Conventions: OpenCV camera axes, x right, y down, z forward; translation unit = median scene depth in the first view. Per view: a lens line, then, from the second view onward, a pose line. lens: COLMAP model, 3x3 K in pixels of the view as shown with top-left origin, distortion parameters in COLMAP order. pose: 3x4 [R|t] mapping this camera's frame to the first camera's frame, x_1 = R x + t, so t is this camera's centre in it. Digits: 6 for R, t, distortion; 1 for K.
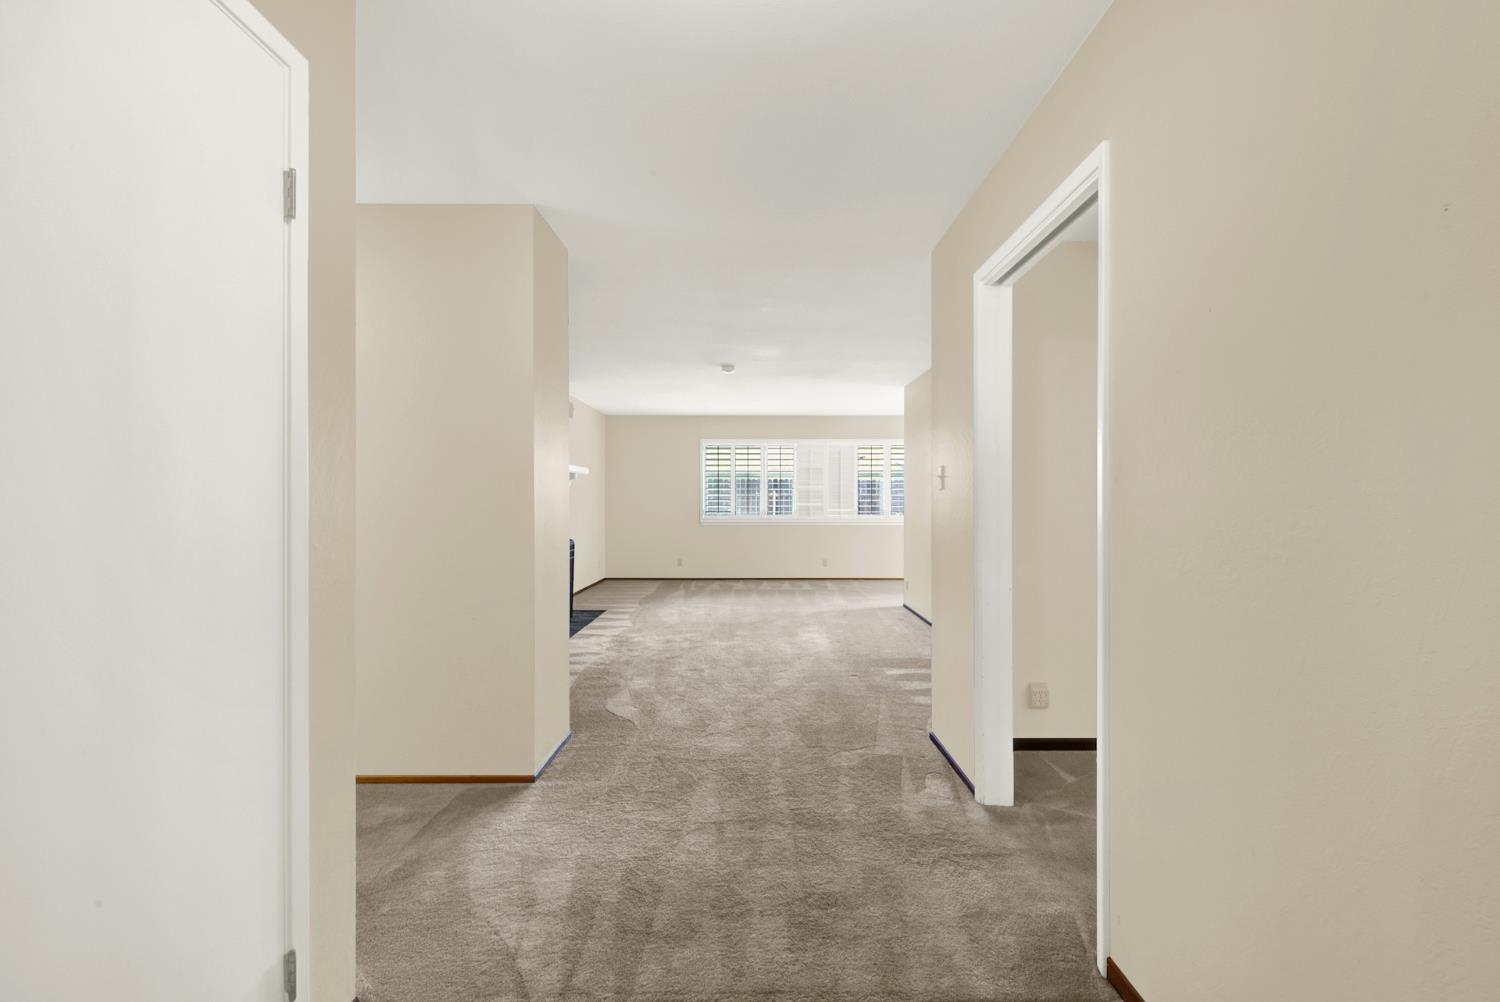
lens RADIAL K [[609.5, 0, 755.4], [0, 609.5, 495.8], [0, 0, 1]] dist [-0.001037, -0.002444]
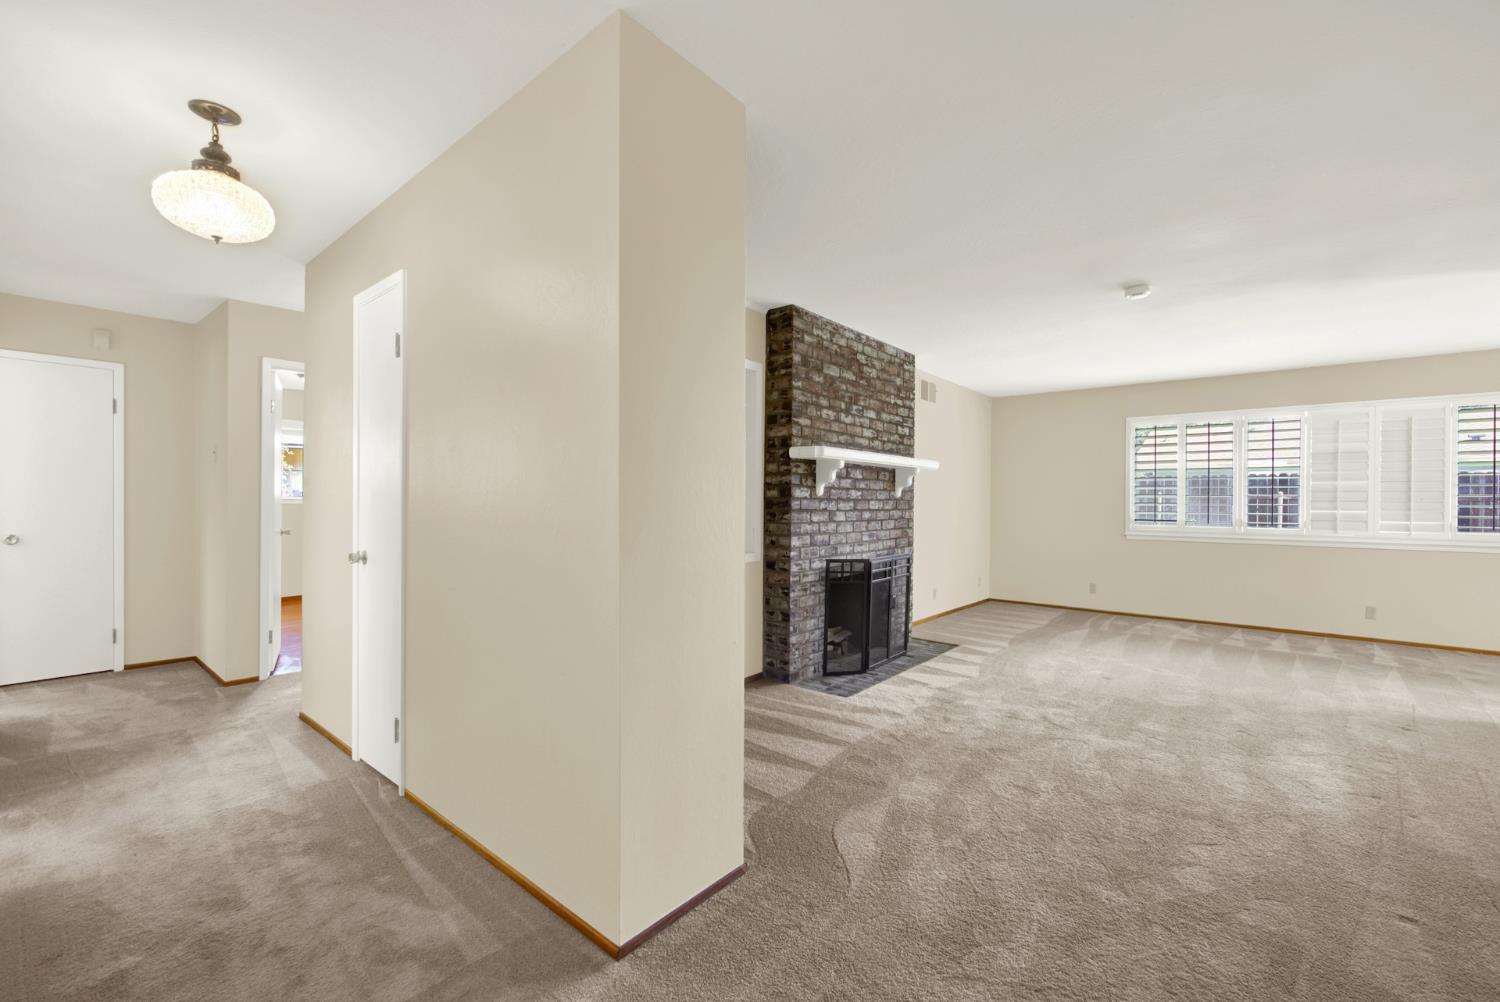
lens RADIAL K [[613.5, 0, 754.8], [0, 613.5, 503.5], [0, 0, 1]] dist [0.000883, -0.002073]
pose [[0.766810, 0.009289, -0.641807, 0.047075], [-0.003435, 0.999940, 0.010369, 0.001519], [0.641865, -0.005747, 0.766796, 0.217218]]
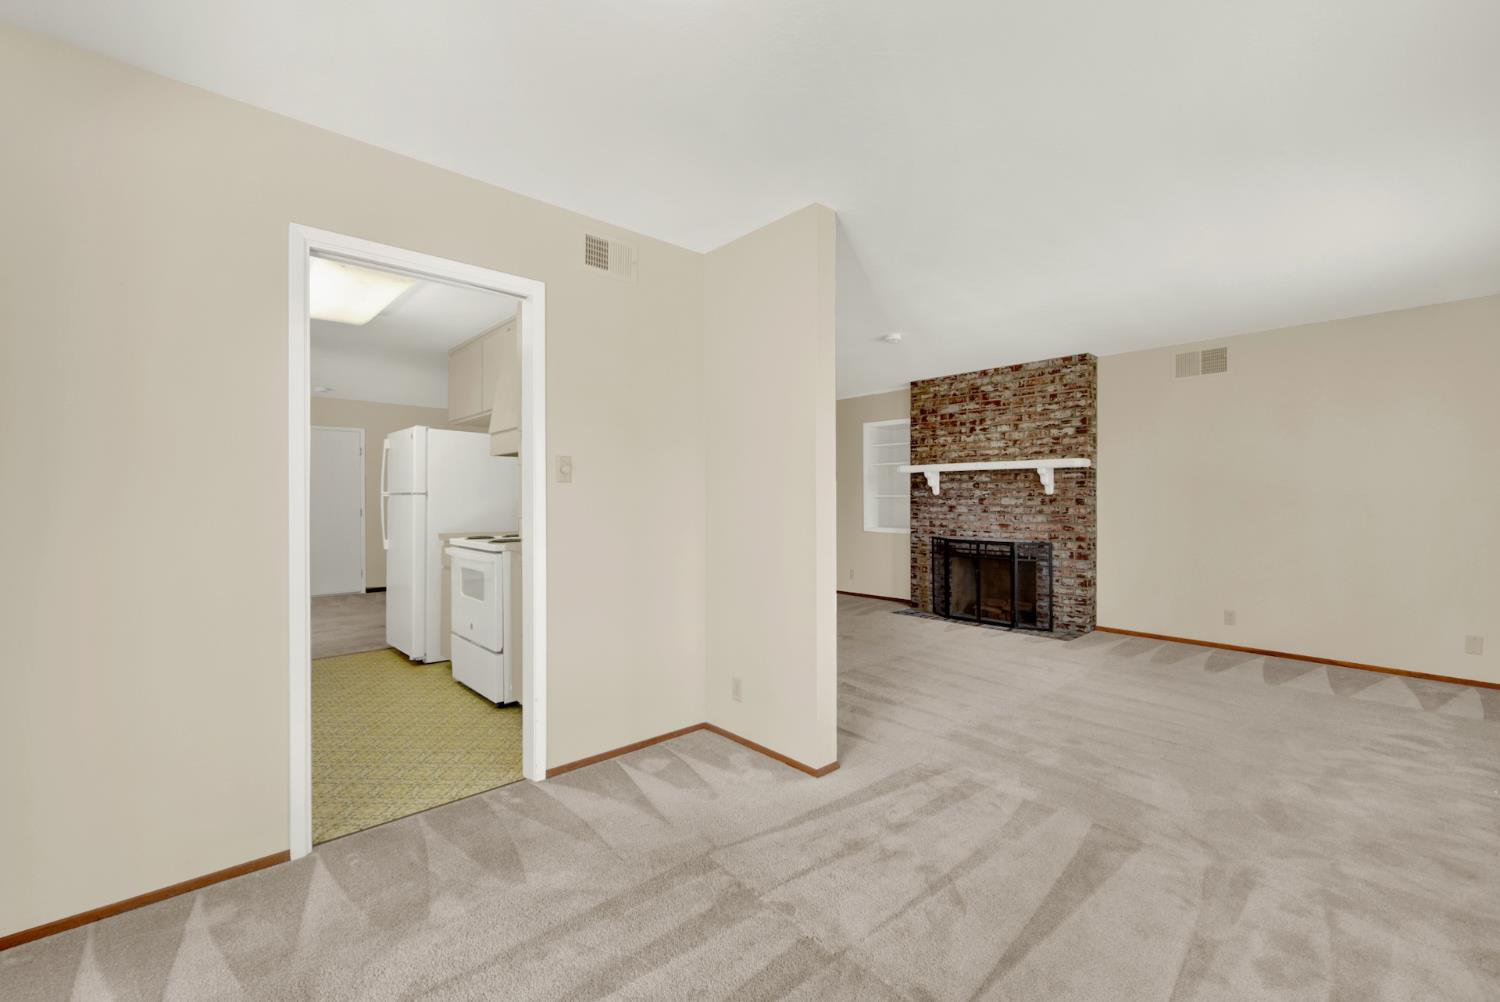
lens RADIAL K [[630.0, 0, 750.0], [0, 630.0, 501.0], [0, 0, 1]] dist [-0.002360, -0.000839]
pose [[-0.743330, 0.003519, -0.668916, 0.525910], [0.005116, 0.999987, -0.000425, 0.007708], [0.668905, -0.003738, -0.743338, 1.188325]]
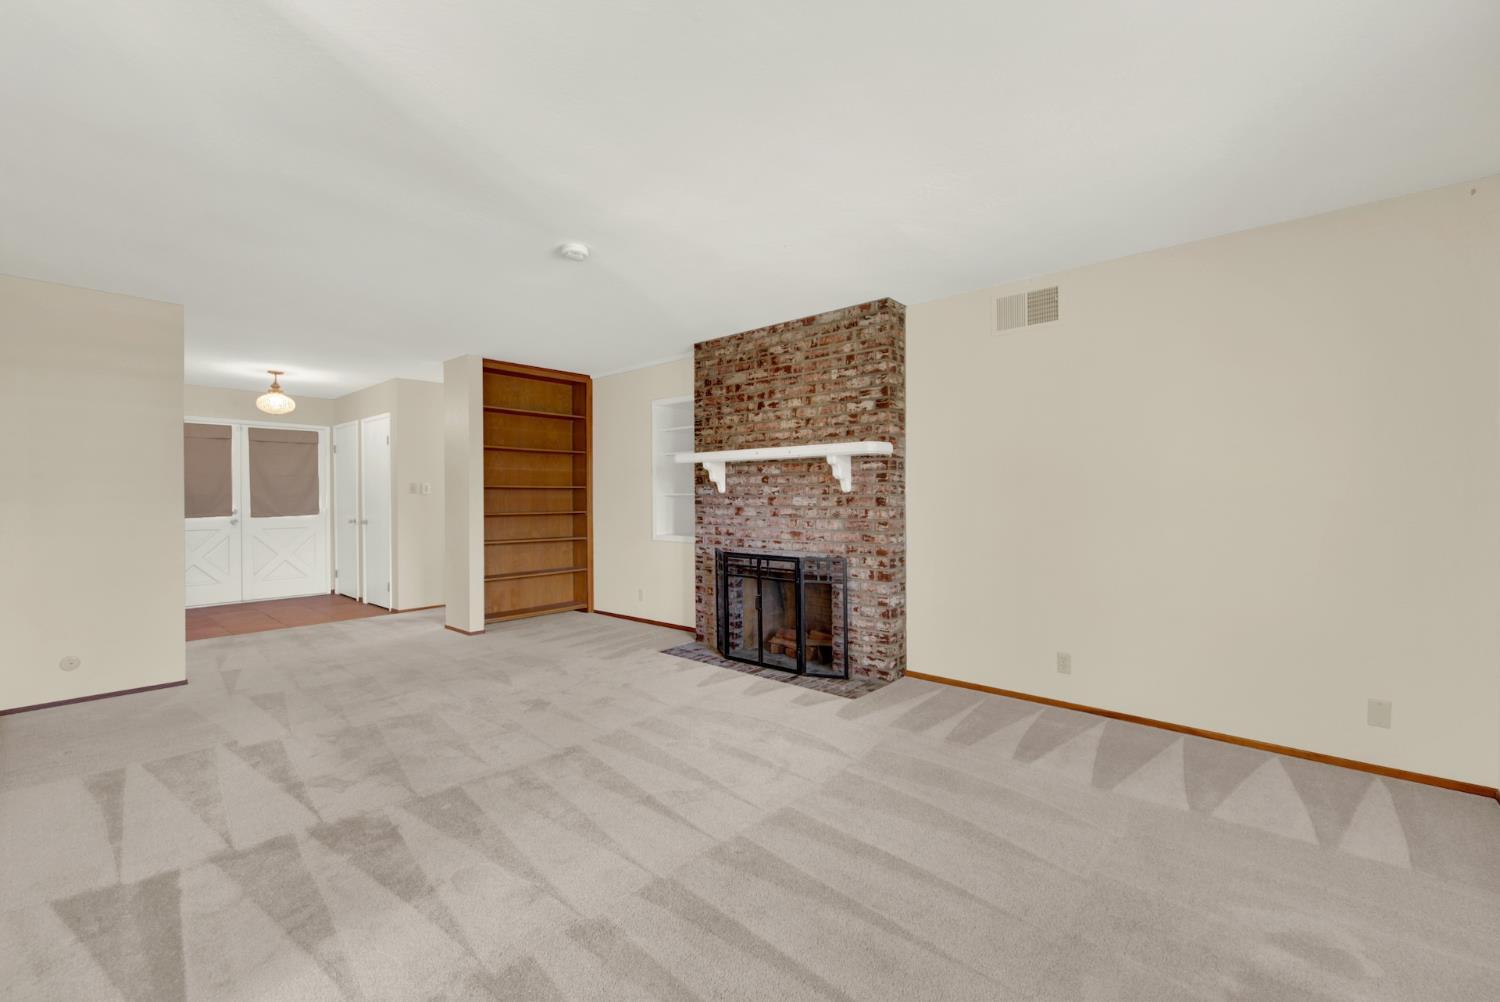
lens RADIAL K [[626.9, 0, 761.4], [0, 626.9, 496.2], [0, 0, 1]] dist [0.000431, -0.000257]
pose [[-0.655038, 0.003789, -0.755586, 0.208324], [0.009067, 0.999955, -0.002846, 0.006052], [0.755541, -0.008715, -0.655043, 1.172060]]
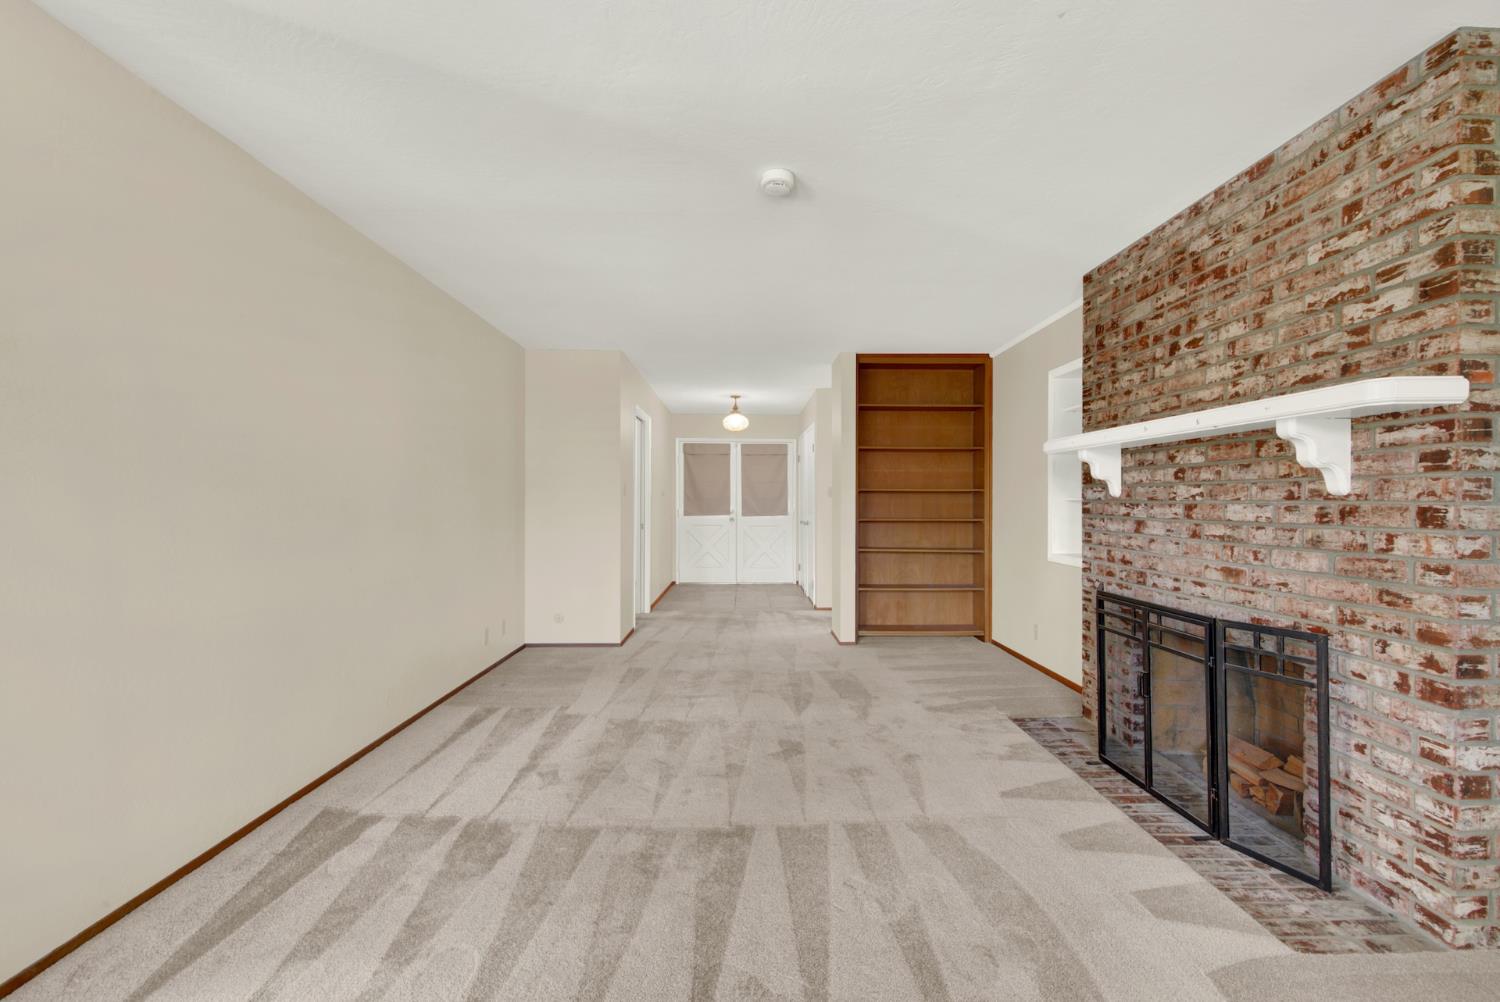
lens RADIAL K [[613.5, 0, 754.8], [0, 613.5, 503.5], [0, 0, 1]] dist [0.000883, -0.002073]
pose [[-0.999823, -0.002044, -0.018717, -0.017500], [-0.002017, 0.999997, -0.001485, 0.005830], [0.018720, -0.001447, -0.999824, 1.116159]]
